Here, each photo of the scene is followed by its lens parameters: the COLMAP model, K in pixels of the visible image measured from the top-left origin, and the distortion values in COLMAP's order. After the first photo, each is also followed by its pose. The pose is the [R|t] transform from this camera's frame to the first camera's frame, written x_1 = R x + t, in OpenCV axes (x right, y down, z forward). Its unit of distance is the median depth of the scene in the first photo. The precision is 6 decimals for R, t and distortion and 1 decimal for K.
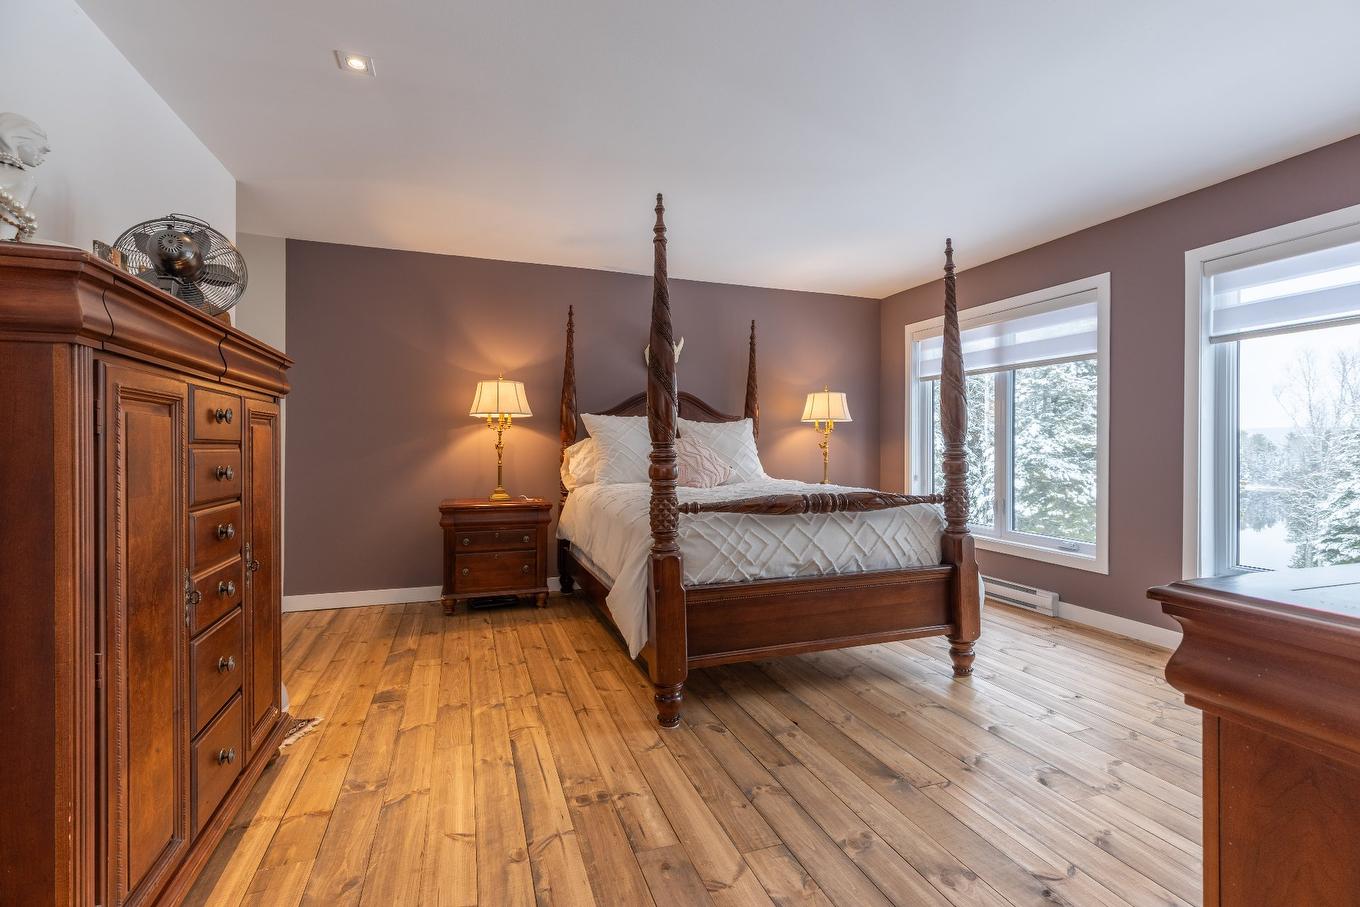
lens RADIAL K [[609.4, 0, 681.8], [0, 609.4, 450.1], [0, 0, 1]] dist [0.000490, 0.000062]
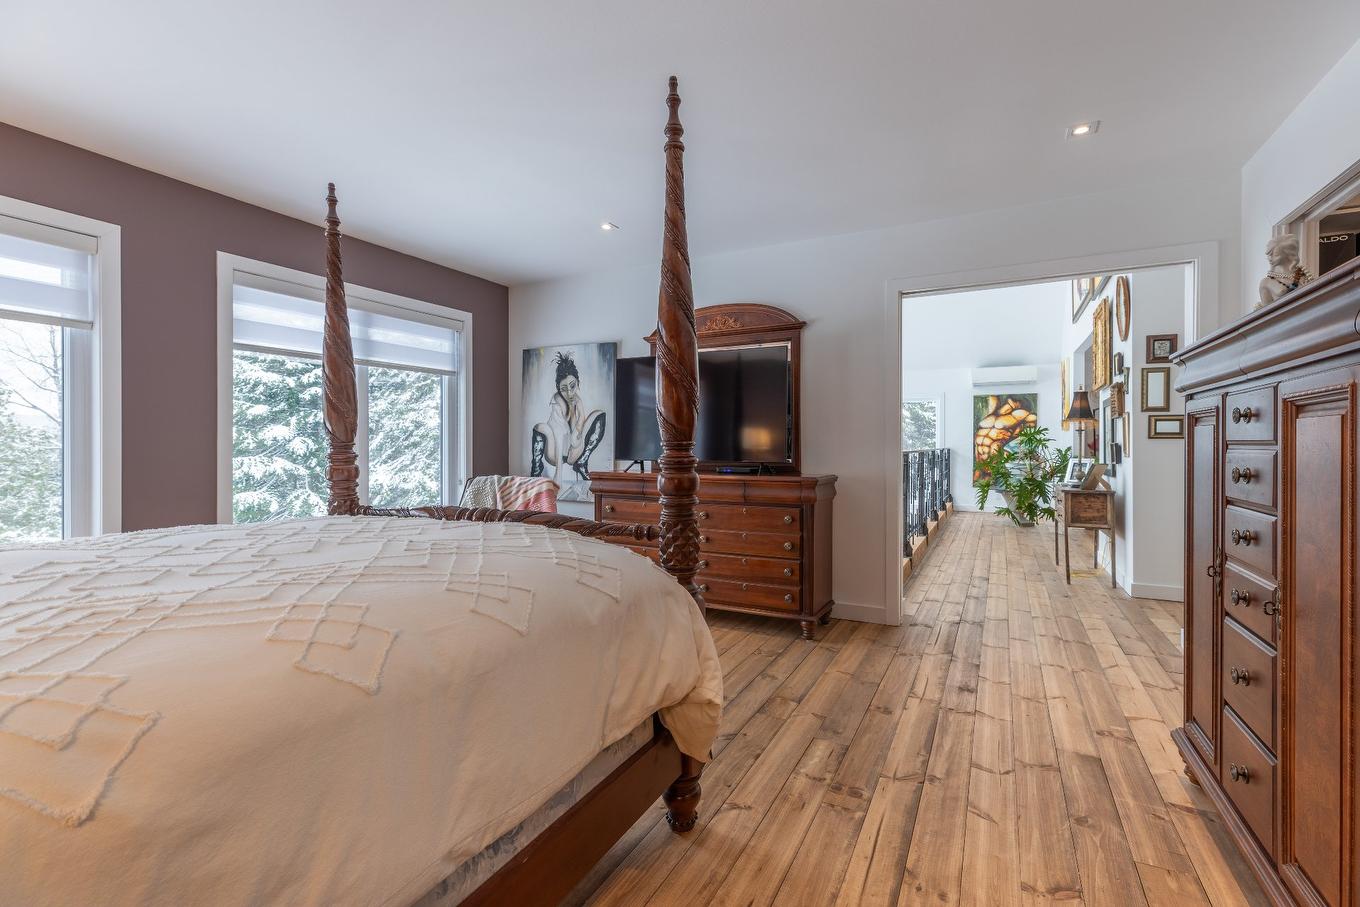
lens RADIAL K [[609.4, 0, 681.8], [0, 609.4, 450.1], [0, 0, 1]] dist [0.000490, 0.000062]
pose [[-0.680527, -0.004247, 0.732710, -0.676106], [0.003872, 0.999948, 0.009393, -0.011118], [-0.732712, 0.009229, -0.680476, 1.813899]]
